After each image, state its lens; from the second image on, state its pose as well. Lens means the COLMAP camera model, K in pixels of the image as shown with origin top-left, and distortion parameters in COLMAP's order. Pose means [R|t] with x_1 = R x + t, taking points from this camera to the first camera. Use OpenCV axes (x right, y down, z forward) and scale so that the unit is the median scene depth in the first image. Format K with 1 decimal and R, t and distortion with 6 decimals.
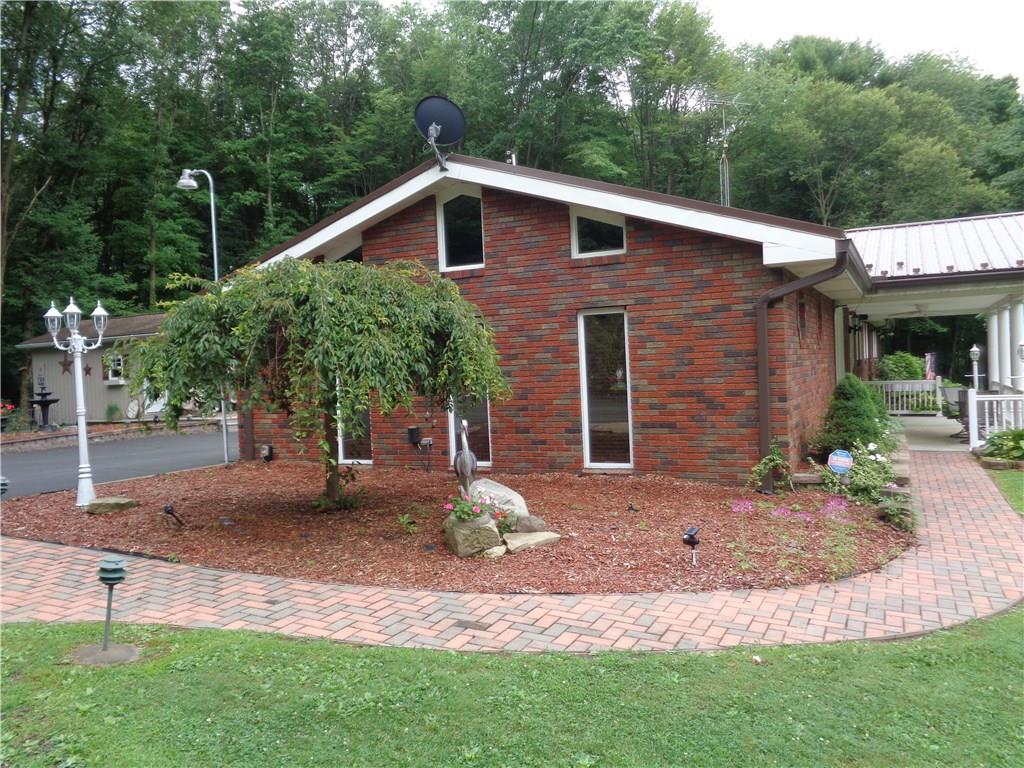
lens RADIAL K [[820.0, 0, 512.0], [0, 820.0, 384.0], [0, 0, 1]] dist [-0.009403, -0.004830]
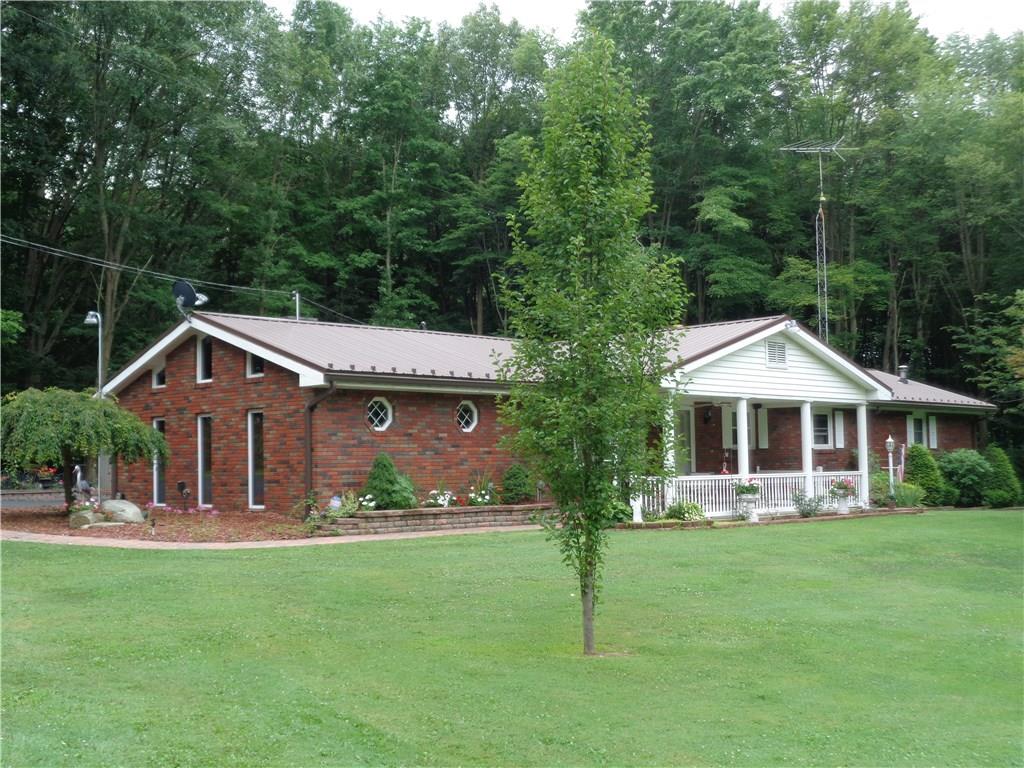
lens RADIAL K [[1209.3, 0, 512.0], [0, 1209.3, 384.0], [0, 0, 1]] dist [-0.015359, -0.020754]
pose [[0.948105, 0.006104, -0.317899, 0.325611], [-0.030132, 0.997041, -0.070723, 0.002938], [0.316527, 0.076631, 0.945483, -0.267331]]
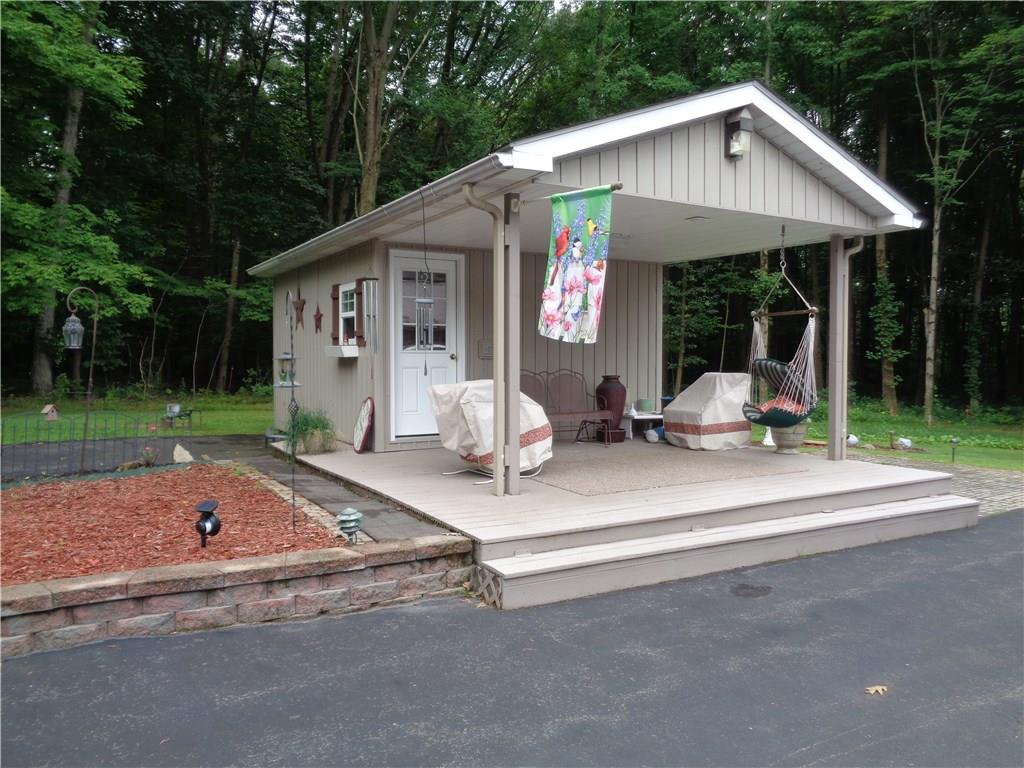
lens RADIAL K [[775.1, 0, 512.0], [0, 775.1, 384.0], [0, 0, 1]] dist [0.001672, 0.000184]
pose [[0.827852, 0.069931, -0.556571, -0.132141], [-0.048793, 0.997415, 0.052747, -0.006435], [0.558821, -0.016510, 0.829124, 0.472369]]
